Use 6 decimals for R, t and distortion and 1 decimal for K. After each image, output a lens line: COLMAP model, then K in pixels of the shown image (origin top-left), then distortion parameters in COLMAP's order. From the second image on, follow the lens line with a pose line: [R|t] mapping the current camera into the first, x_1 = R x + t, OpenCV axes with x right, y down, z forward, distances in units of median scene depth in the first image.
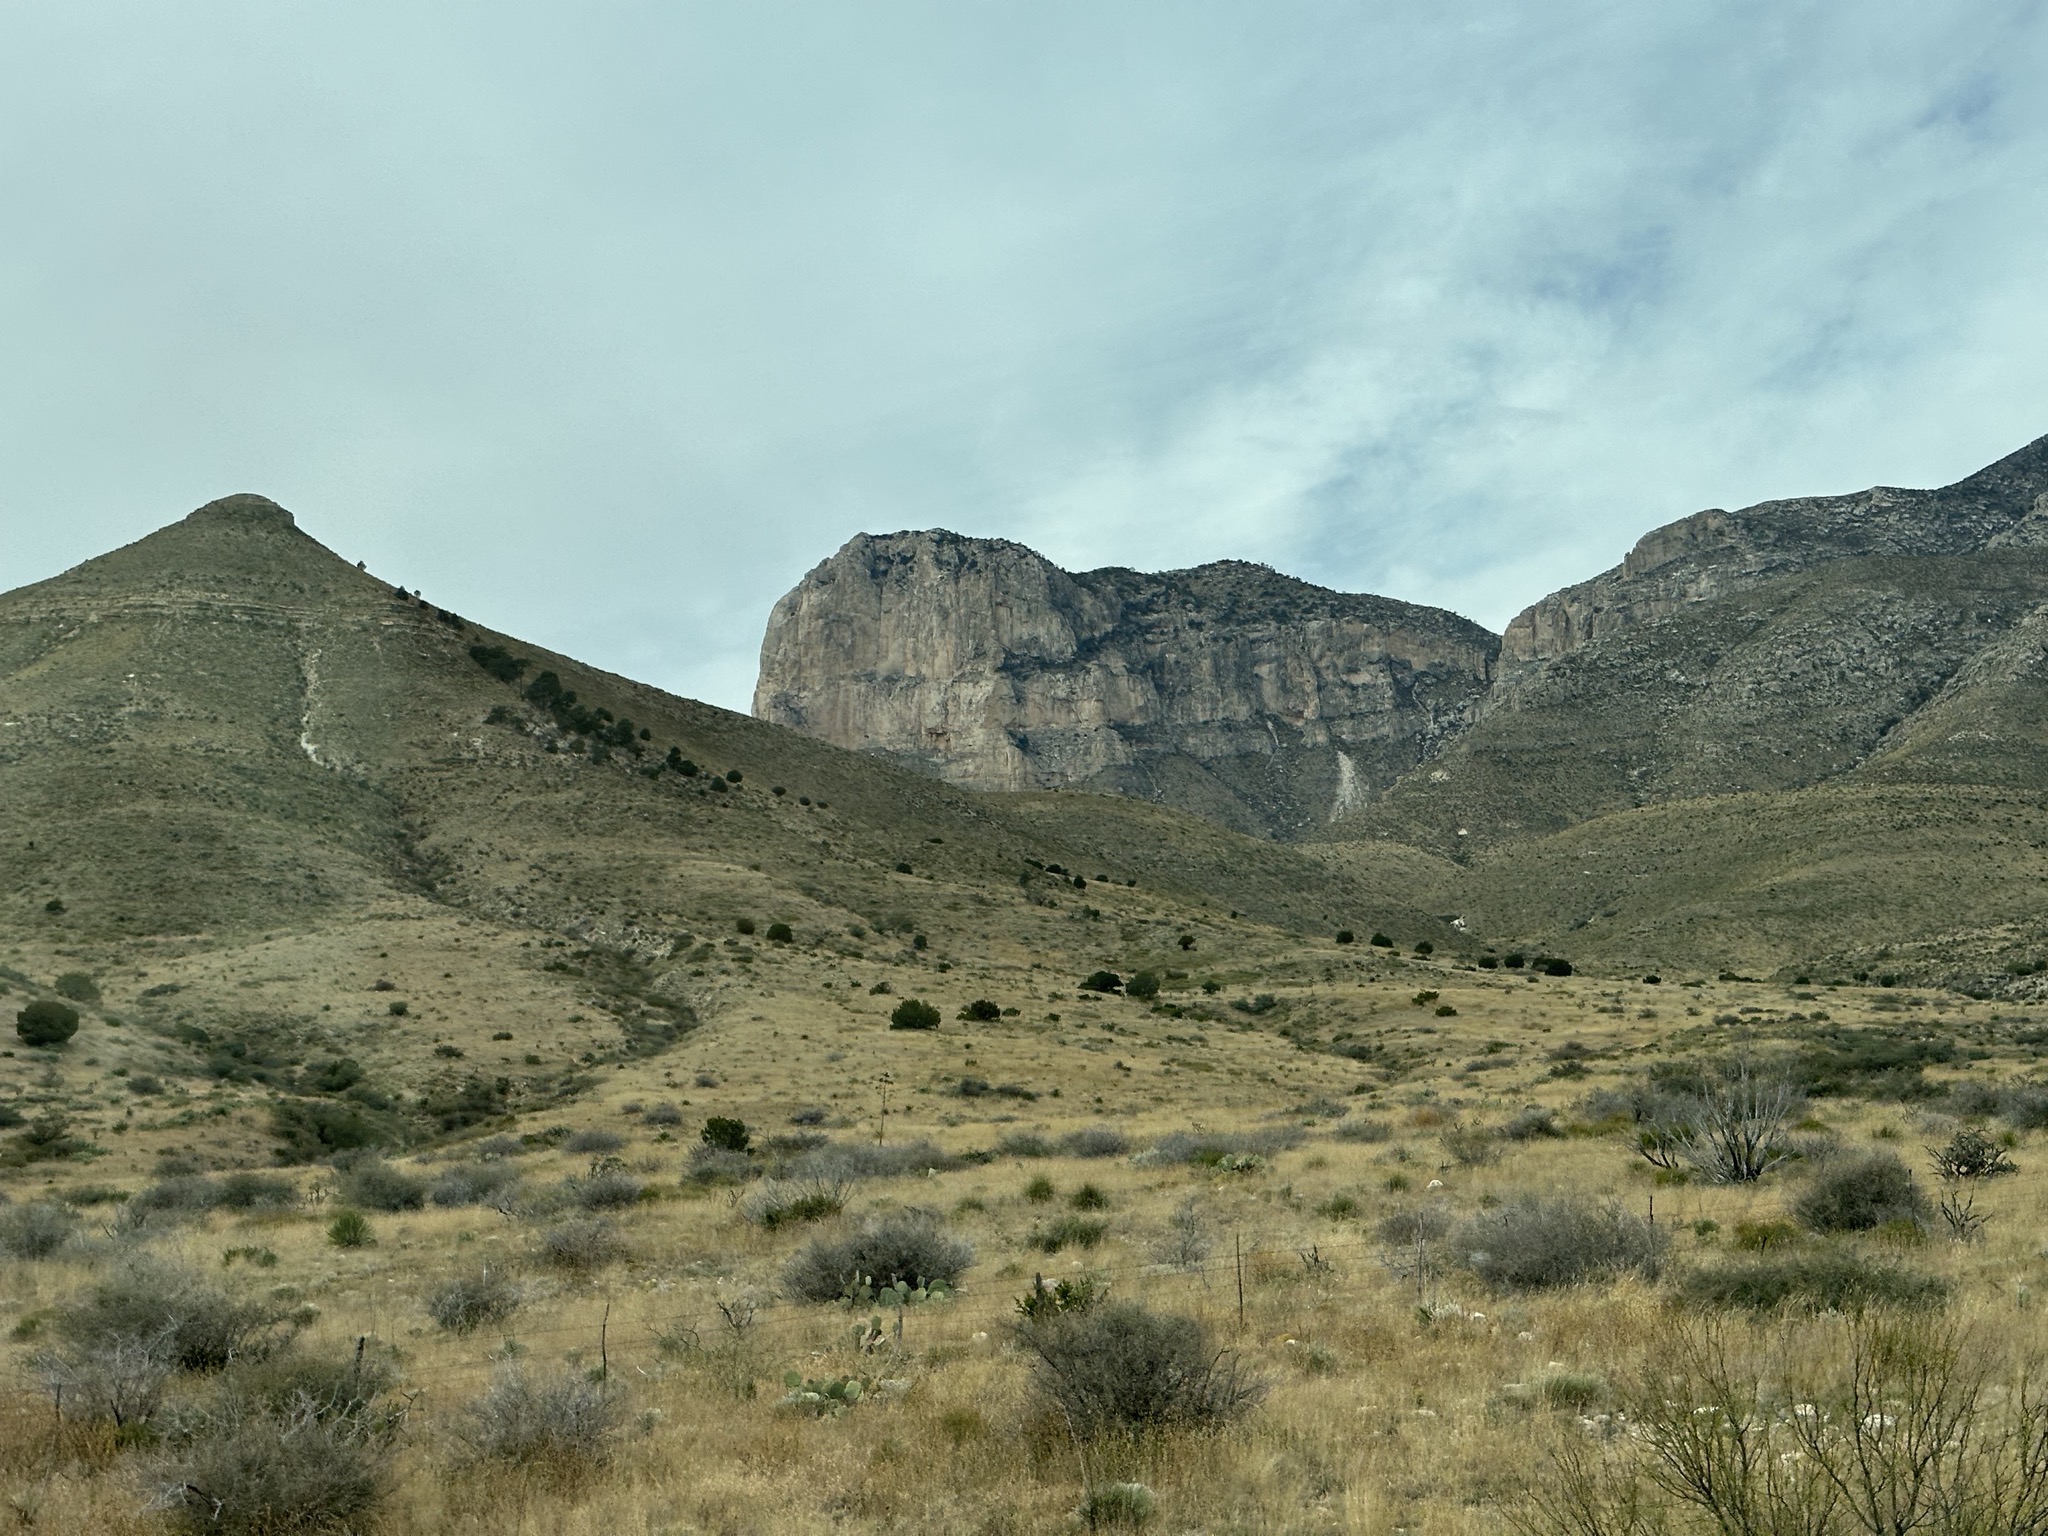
lens RADIAL K [[2808.5, 0, 1024.0], [0, 2808.5, 768.0], [0, 0, 1]] dist [0.153040, -0.332886]
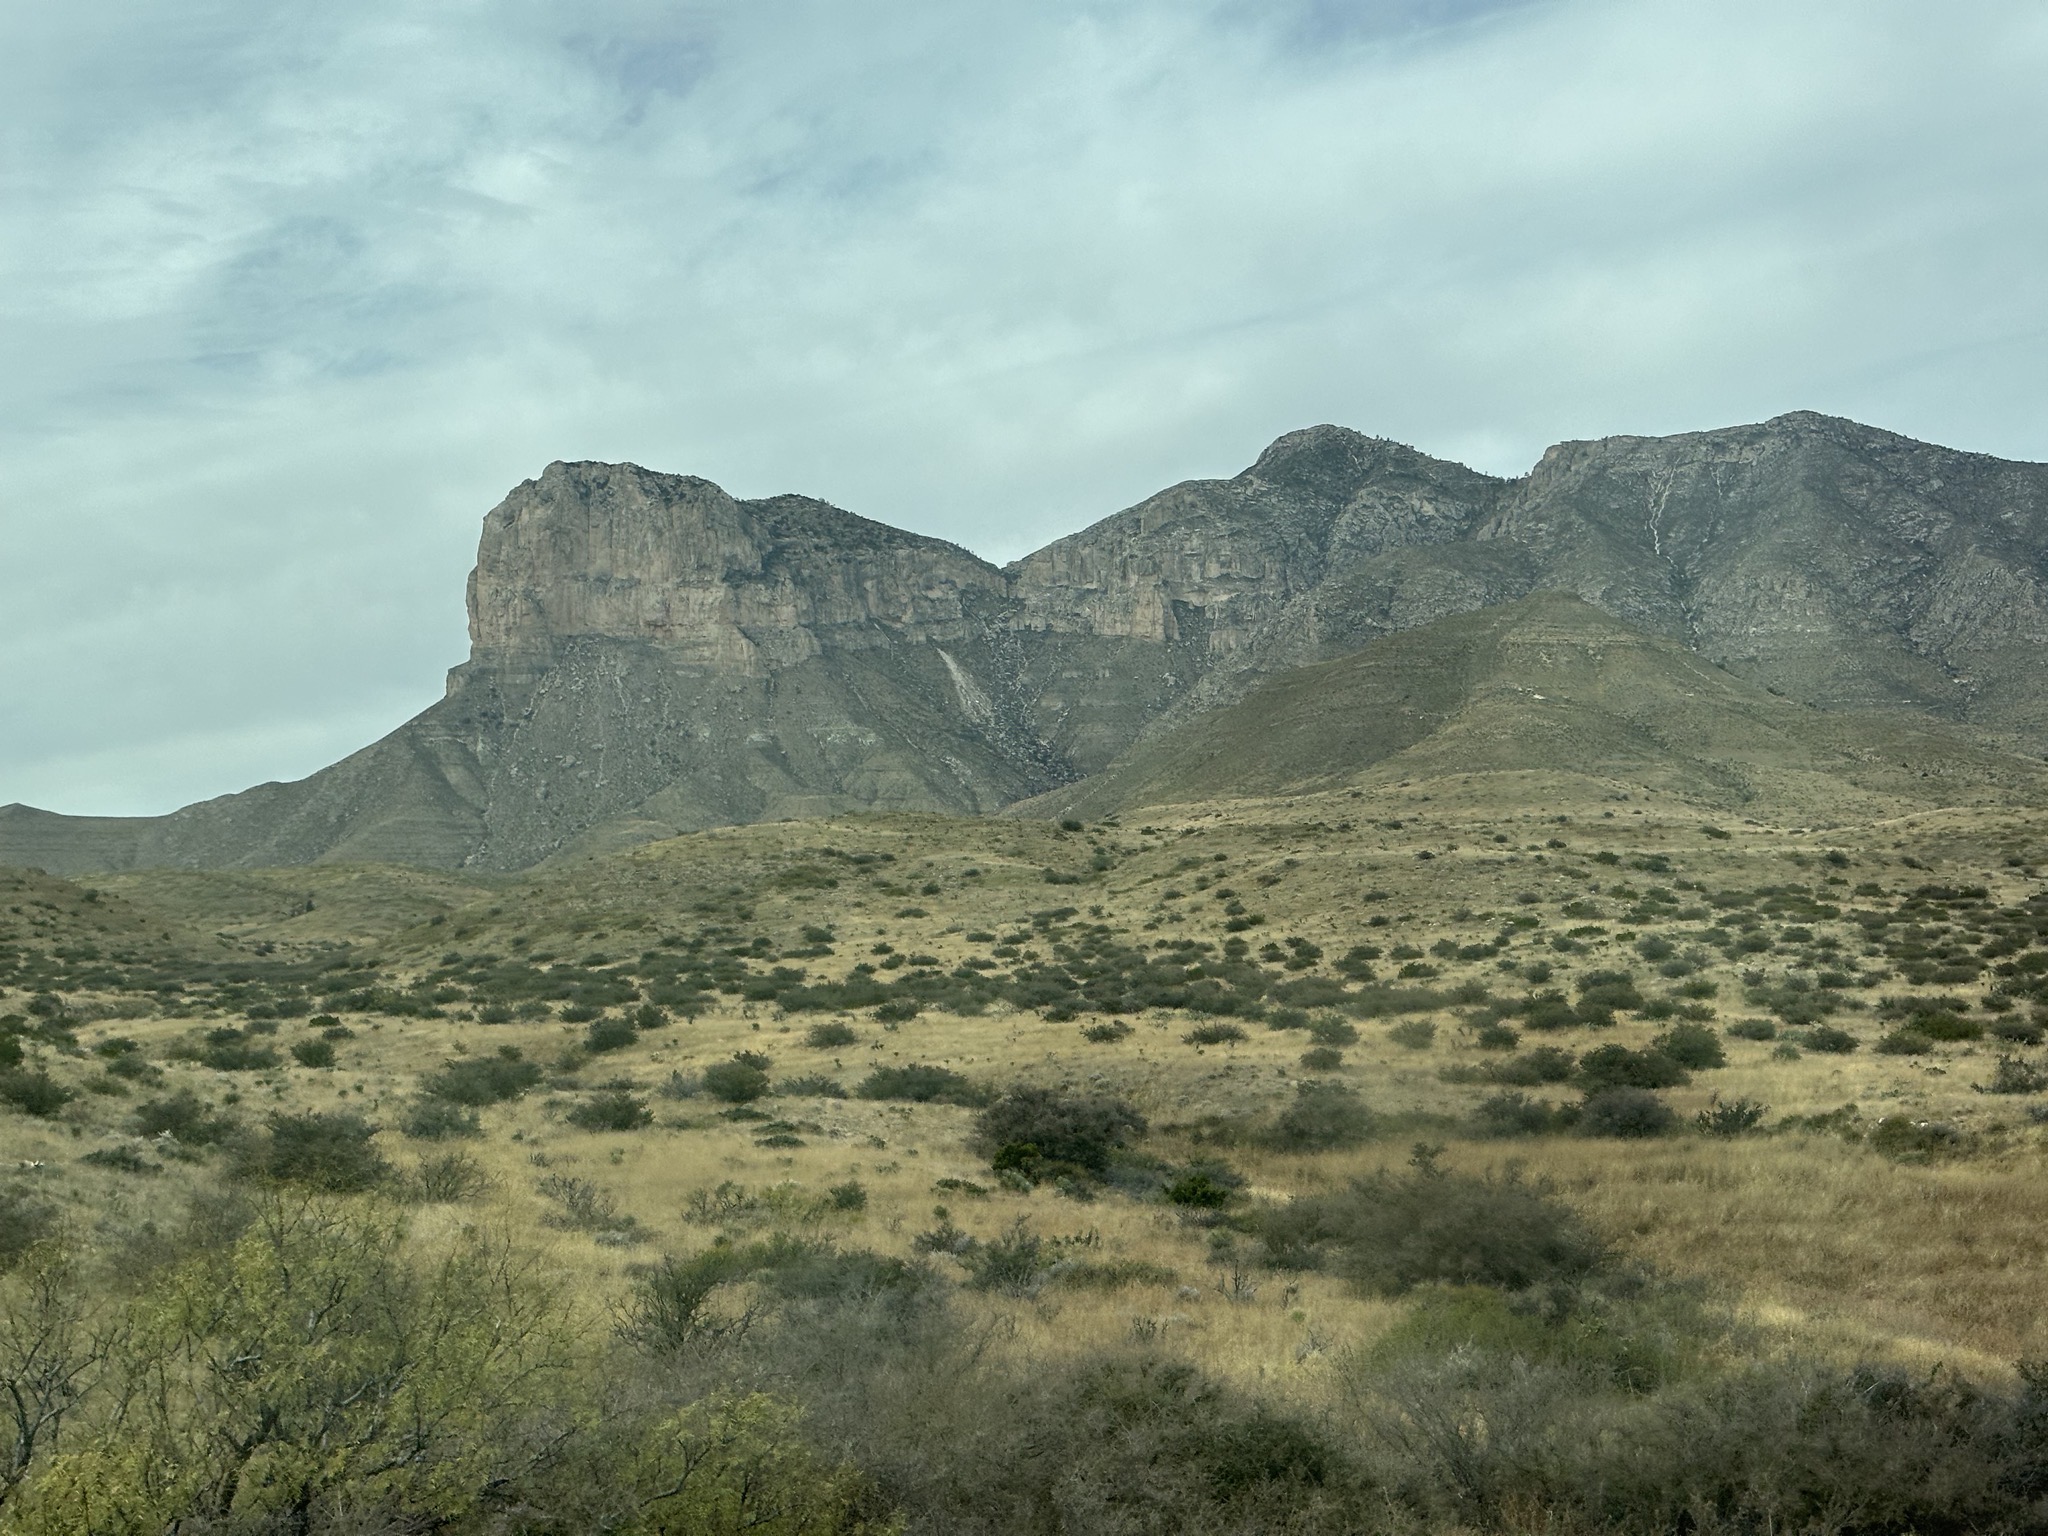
lens RADIAL K [[2808.5, 0, 1024.0], [0, 2808.5, 768.0], [0, 0, 1]] dist [0.153040, -0.332886]
pose [[0.890674, 0.009489, 0.454544, -0.463522], [-0.033171, 0.998474, 0.044154, -0.009323], [-0.453431, -0.054404, 0.889629, -0.236043]]
